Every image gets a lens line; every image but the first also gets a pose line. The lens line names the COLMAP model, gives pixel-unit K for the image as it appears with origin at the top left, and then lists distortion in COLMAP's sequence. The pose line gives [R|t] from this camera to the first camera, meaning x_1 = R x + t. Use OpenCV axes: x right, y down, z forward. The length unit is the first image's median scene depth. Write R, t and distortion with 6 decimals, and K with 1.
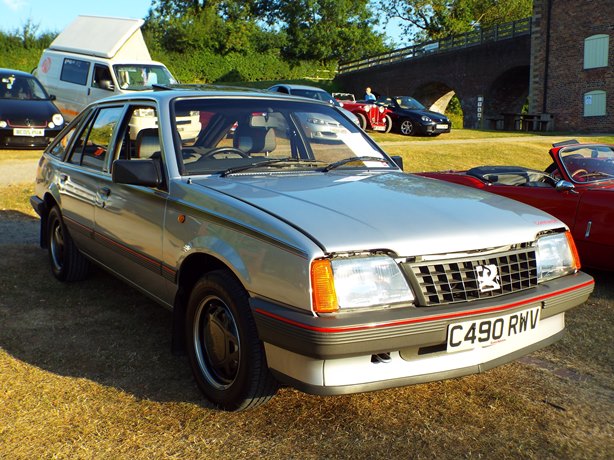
lens RADIAL K [[677.3, 0, 307.0], [0, 677.3, 230.0], [0, 0, 1]] dist [-0.004966, 0.046975]
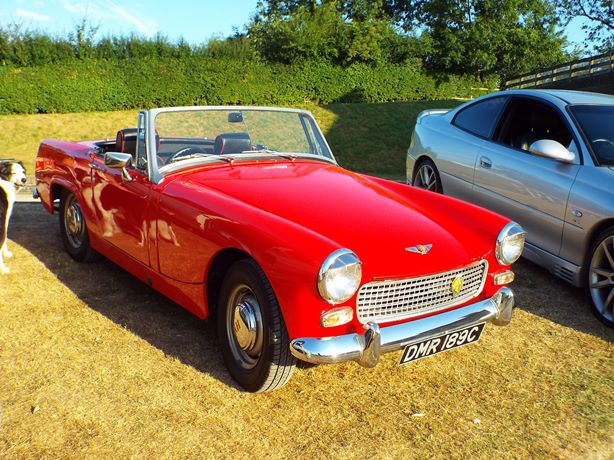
lens RADIAL K [[677.3, 0, 307.0], [0, 677.3, 230.0], [0, 0, 1]] dist [-0.004966, 0.046975]
pose [[0.984417, 0.031539, -0.173001, -0.029994], [-0.037534, 0.998799, -0.031488, -0.055812], [0.171800, 0.037490, 0.984418, 0.269840]]
